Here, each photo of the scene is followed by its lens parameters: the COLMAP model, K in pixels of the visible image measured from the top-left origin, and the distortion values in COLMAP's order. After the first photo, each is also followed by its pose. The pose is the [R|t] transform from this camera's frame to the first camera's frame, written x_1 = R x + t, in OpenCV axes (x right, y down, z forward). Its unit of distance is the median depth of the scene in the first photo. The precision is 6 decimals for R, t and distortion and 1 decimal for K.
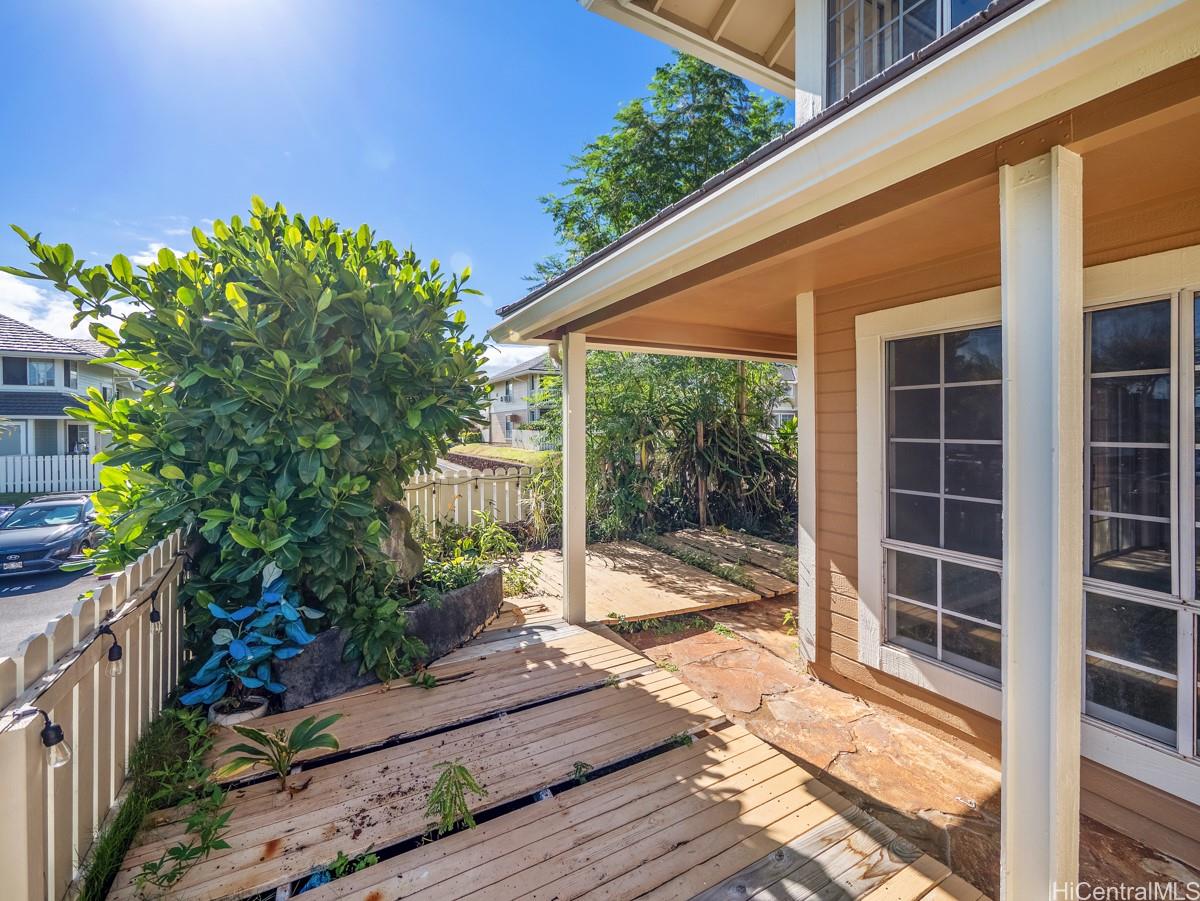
lens RADIAL K [[507.8, 0, 596.6], [0, 507.8, 439.5], [0, 0, 1]] dist [-0.005344, 0.001329]
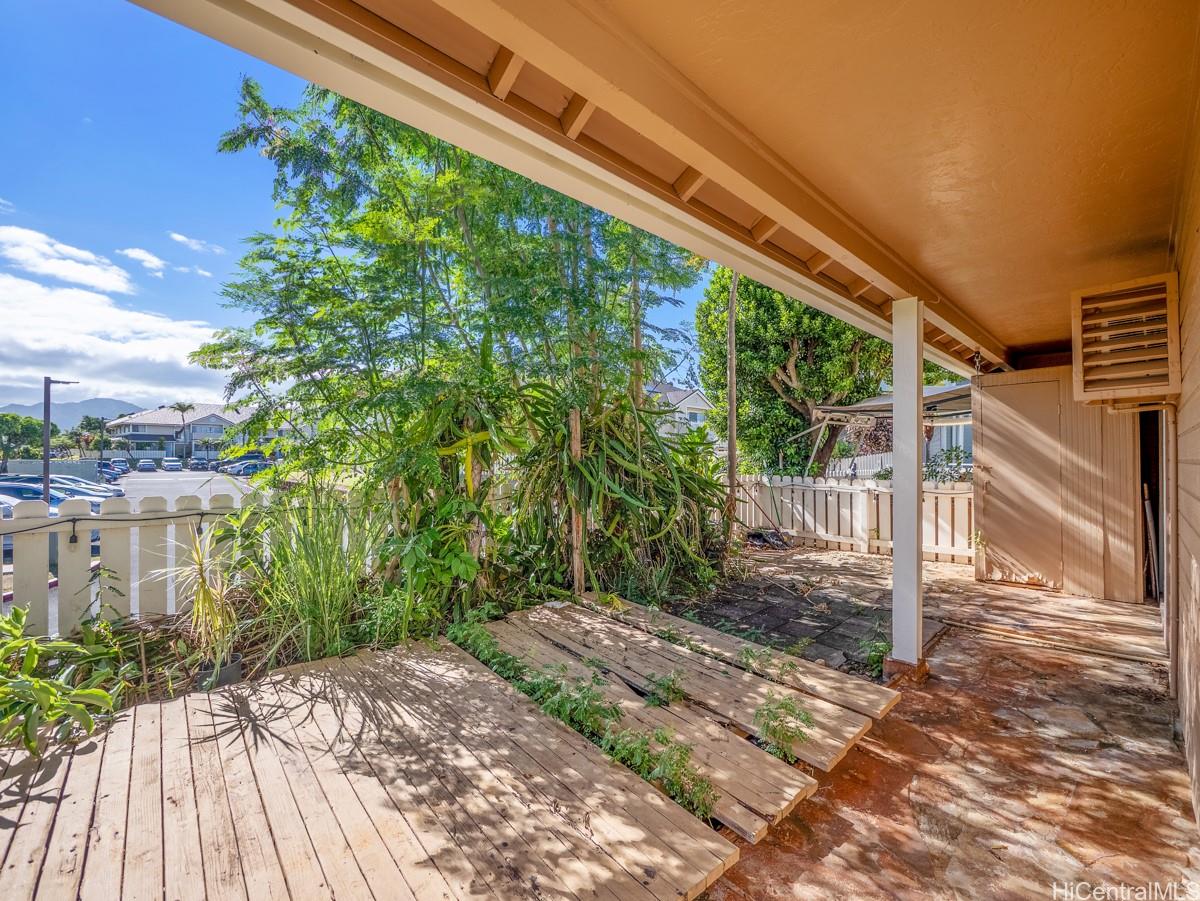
lens RADIAL K [[507.8, 0, 597.0], [0, 507.8, 455.7], [0, 0, 1]] dist [-0.005344, 0.001329]
pose [[0.970476, 0.012552, 0.240872, 0.089192], [-0.007142, 0.999702, -0.023322, 0.026875], [-0.241093, 0.020913, 0.970277, 0.435507]]
